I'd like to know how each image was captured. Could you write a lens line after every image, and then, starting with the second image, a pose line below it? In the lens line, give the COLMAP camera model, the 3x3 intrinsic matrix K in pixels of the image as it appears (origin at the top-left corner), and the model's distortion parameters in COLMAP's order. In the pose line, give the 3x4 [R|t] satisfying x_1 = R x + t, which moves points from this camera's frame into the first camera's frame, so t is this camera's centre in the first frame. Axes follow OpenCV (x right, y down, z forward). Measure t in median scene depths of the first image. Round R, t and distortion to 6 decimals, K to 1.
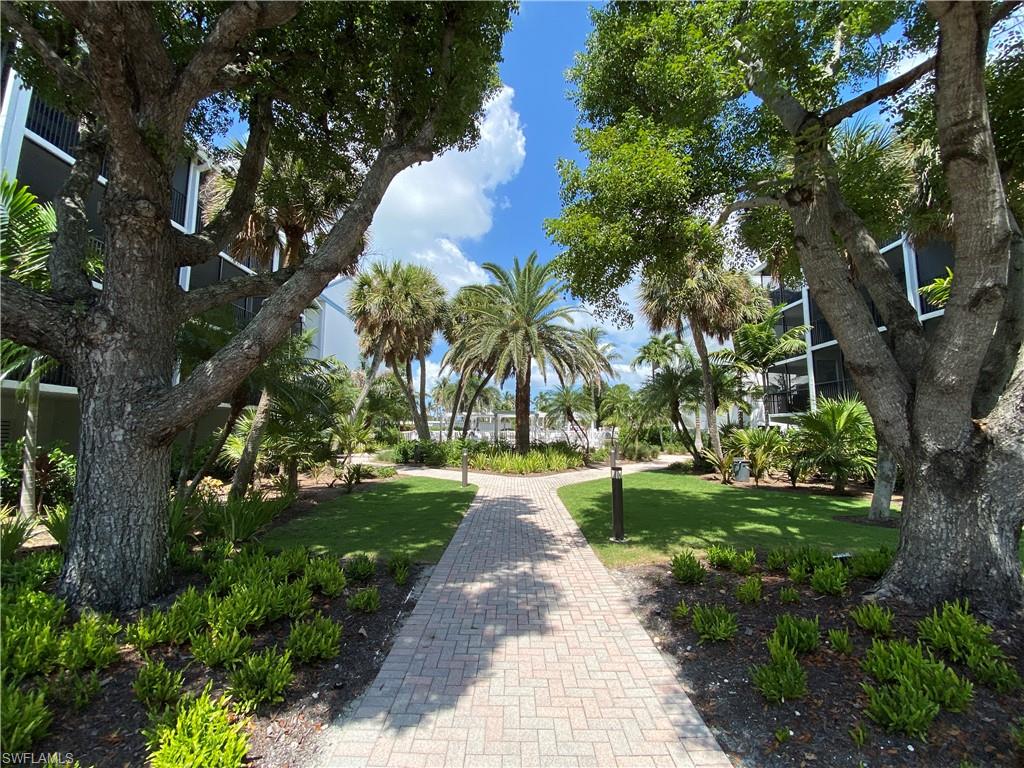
lens RADIAL K [[411.2, 0, 512.3], [0, 411.2, 382.7], [0, 0, 1]] dist [0.022151, 0.000067]
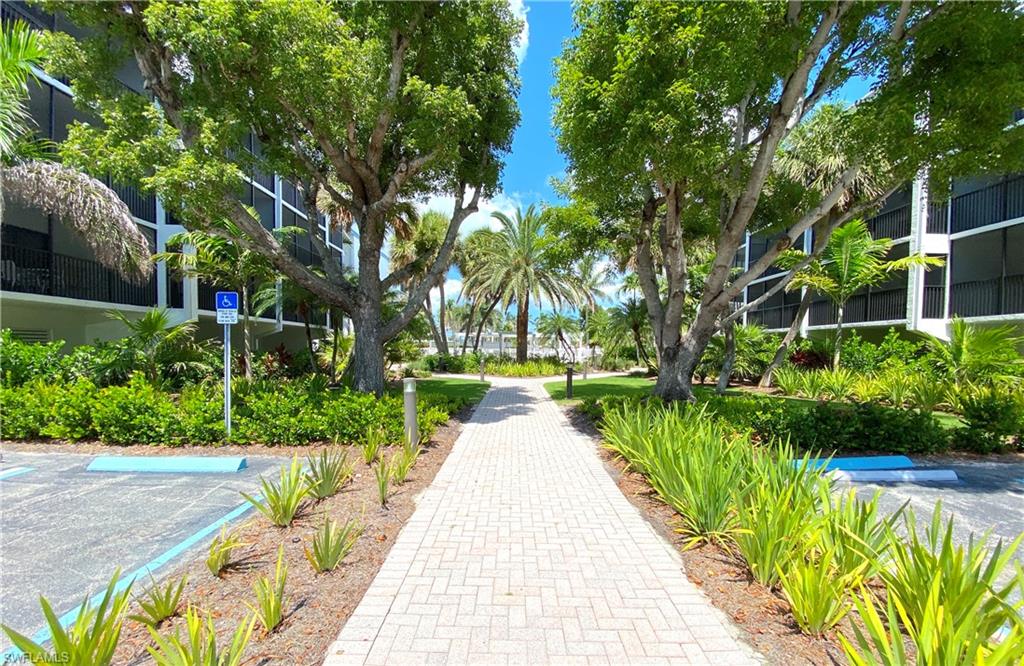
lens RADIAL K [[395.6, 0, 511.2], [0, 395.6, 370.2], [0, 0, 1]] dist [0.001664, -0.000404]
pose [[0.999957, 0.007821, -0.005005, -0.002262], [-0.006881, 0.986081, 0.166121, -0.018272], [0.006234, -0.166079, 0.986093, -0.246189]]
